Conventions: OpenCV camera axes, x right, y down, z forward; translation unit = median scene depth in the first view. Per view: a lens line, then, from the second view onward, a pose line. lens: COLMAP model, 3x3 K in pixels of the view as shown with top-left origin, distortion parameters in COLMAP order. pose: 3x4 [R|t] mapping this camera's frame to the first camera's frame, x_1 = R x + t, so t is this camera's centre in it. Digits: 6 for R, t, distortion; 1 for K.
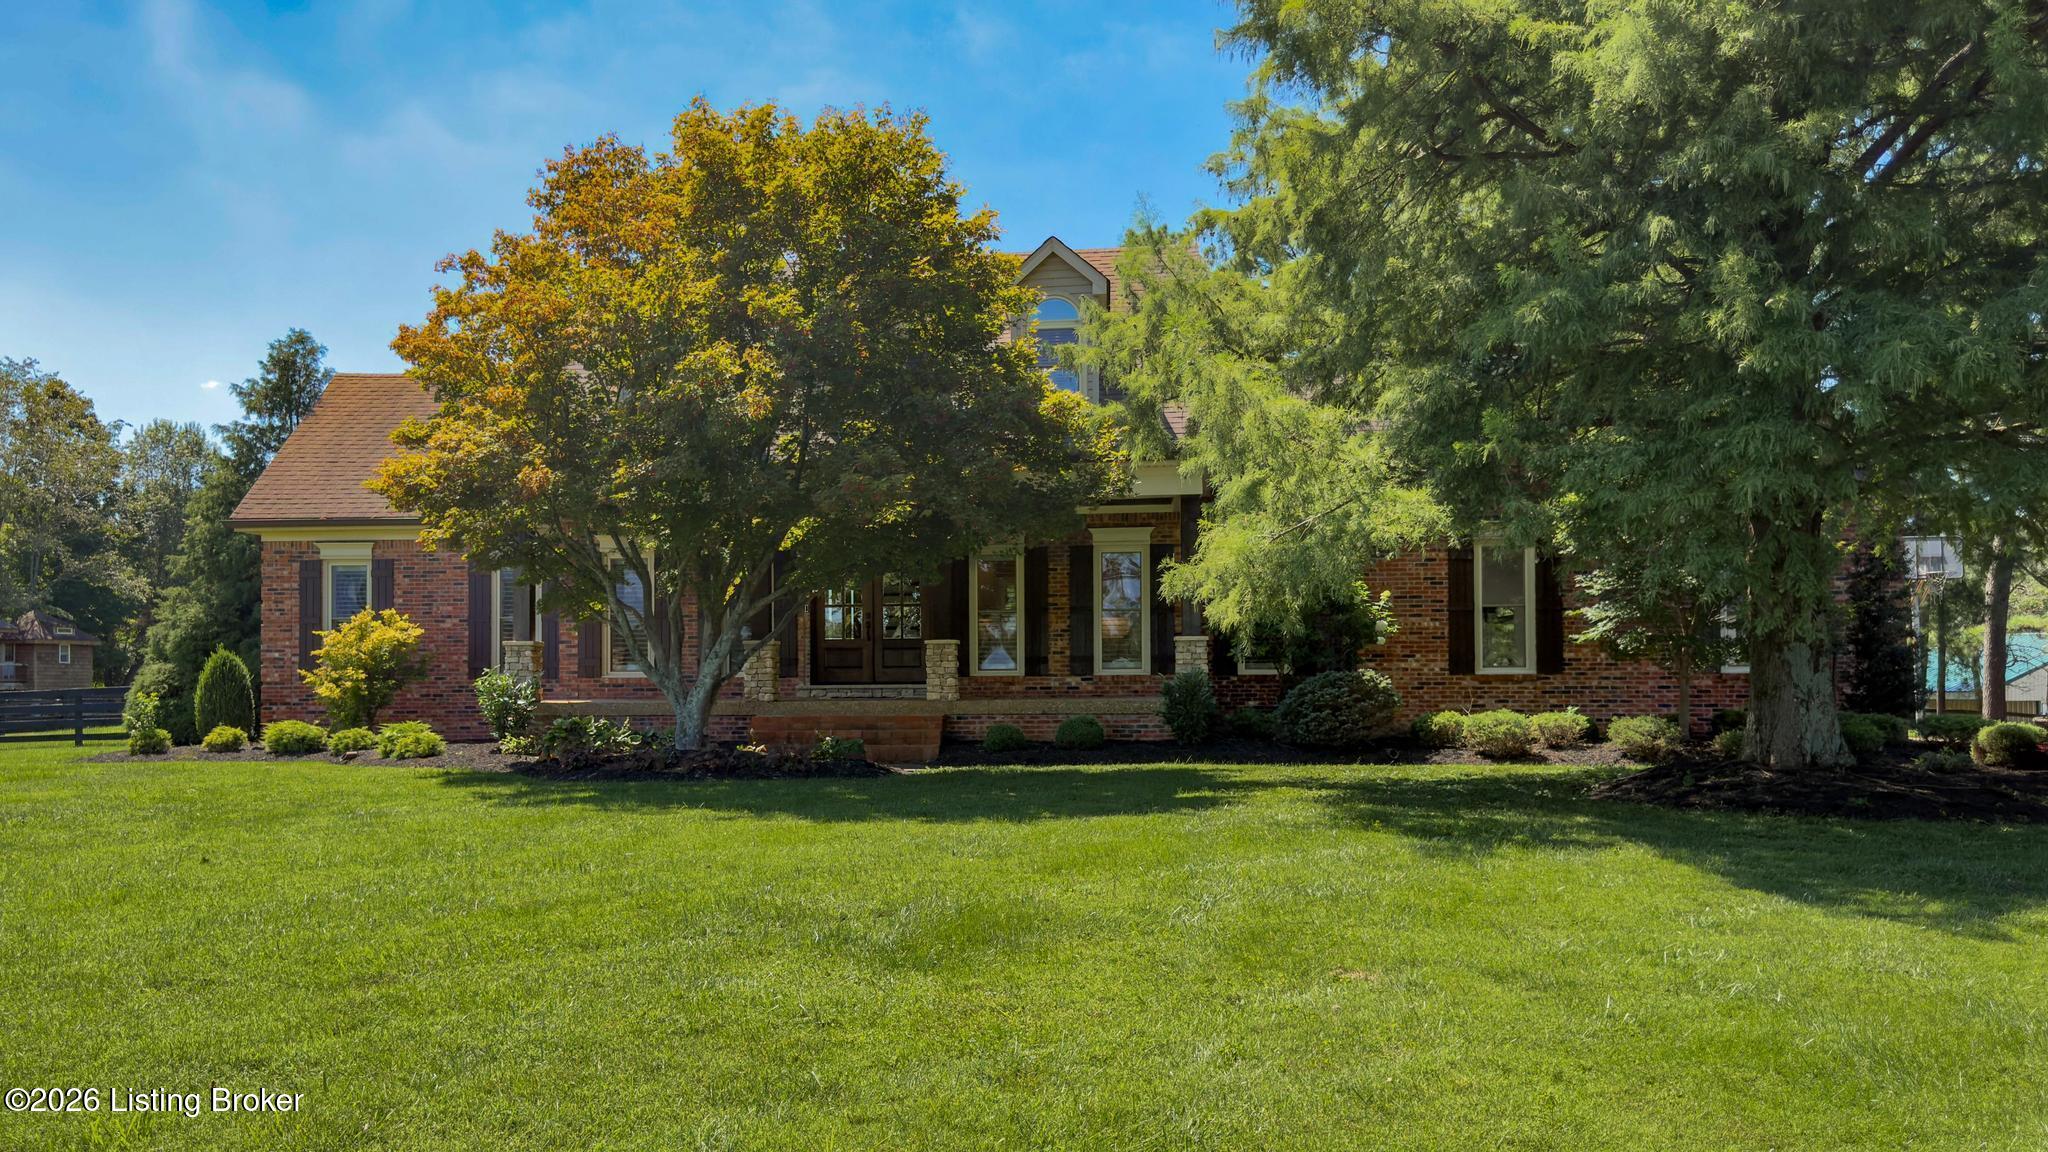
lens RADIAL K [[1491.2, 0, 1024.7], [0, 1491.2, 574.8], [0, 0, 1]] dist [0.047987, 0.000847]
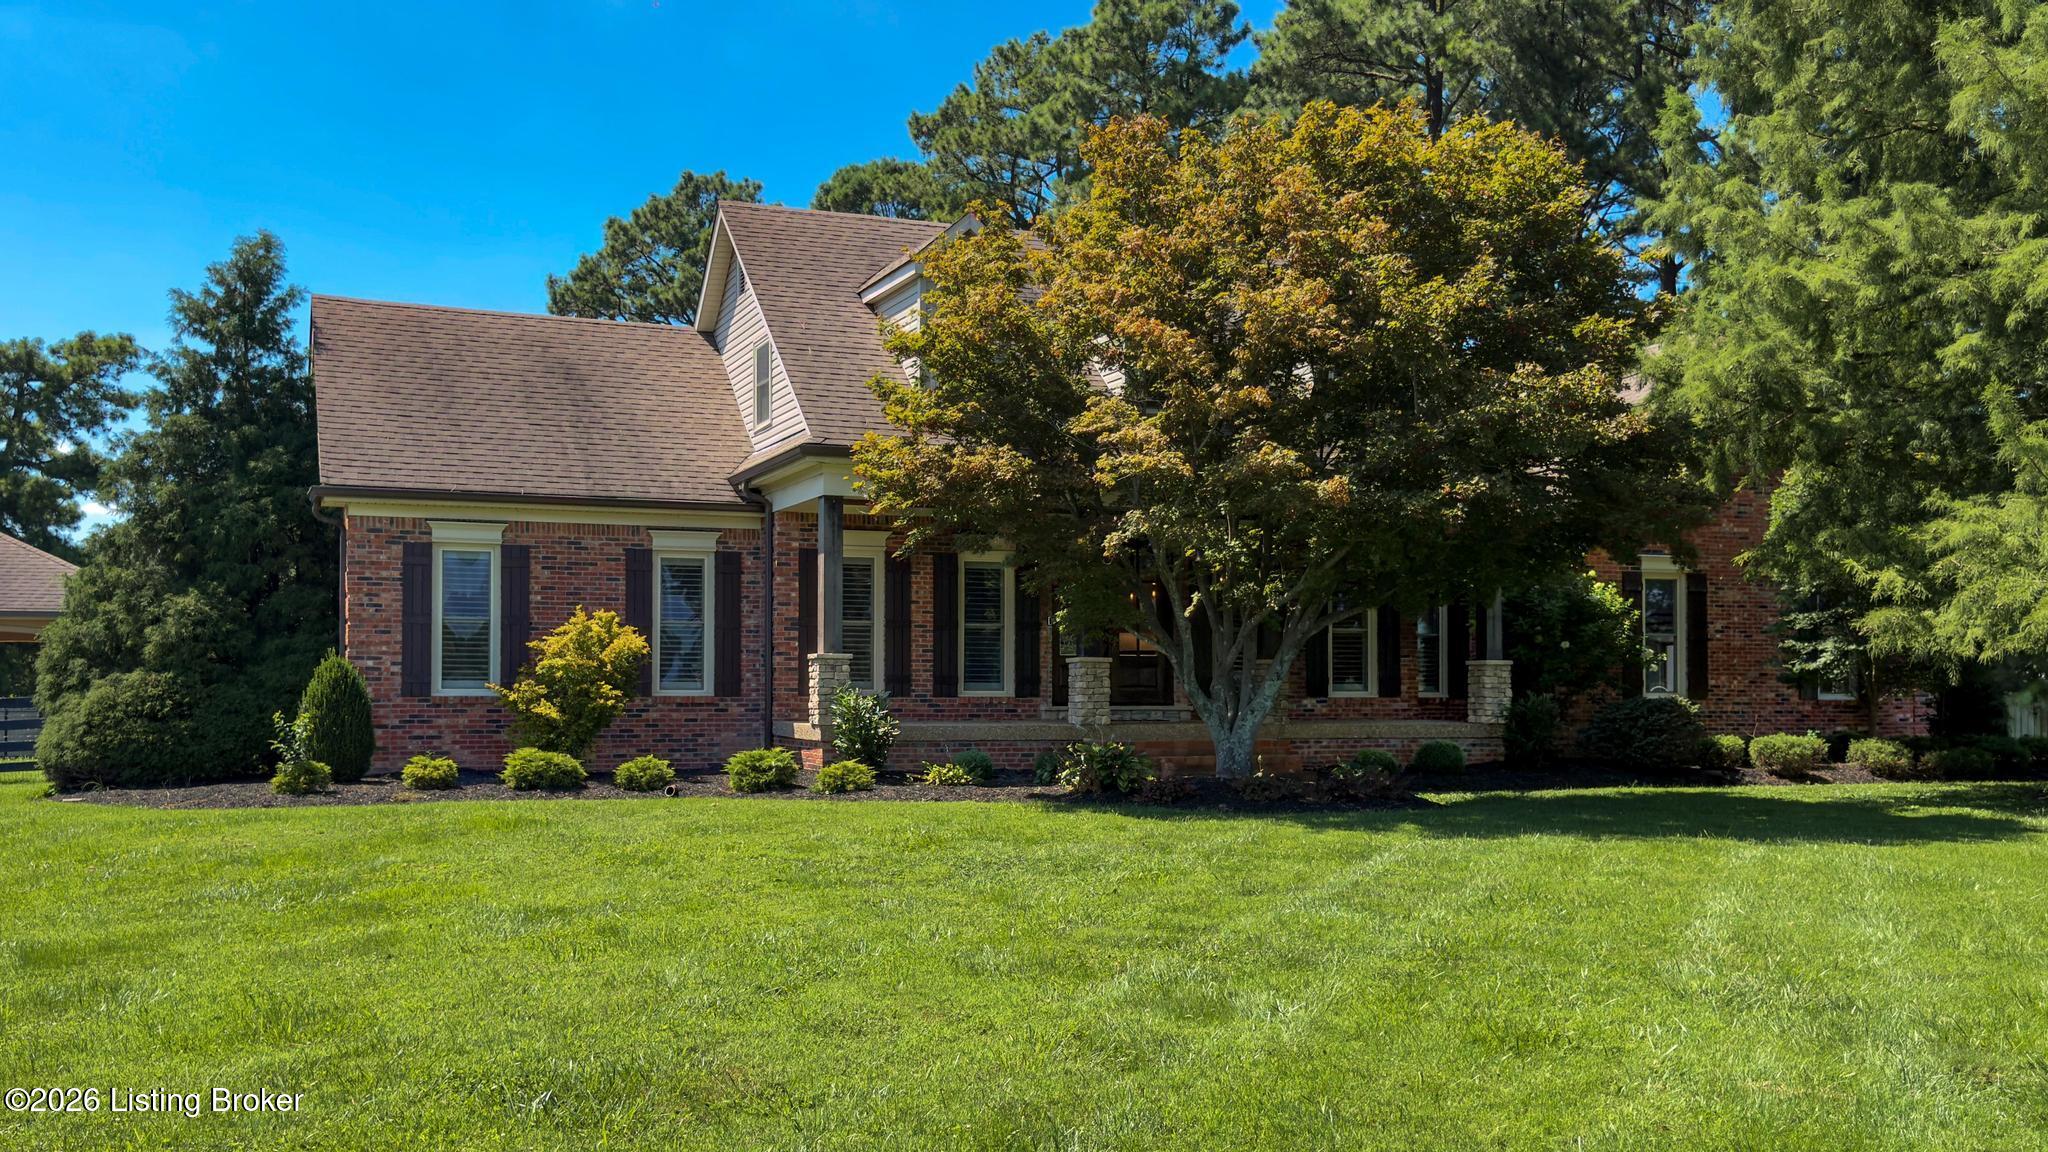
lens RADIAL K [[1685.8, 0, 1023.7], [0, 1685.8, 582.4], [0, 0, 1]] dist [0.060314, 0.000651]
pose [[0.915992, 0.033447, 0.399800, -0.574160], [-0.034093, 0.999404, -0.005500, 0.005425], [-0.399745, -0.008592, 0.916586, 0.075483]]
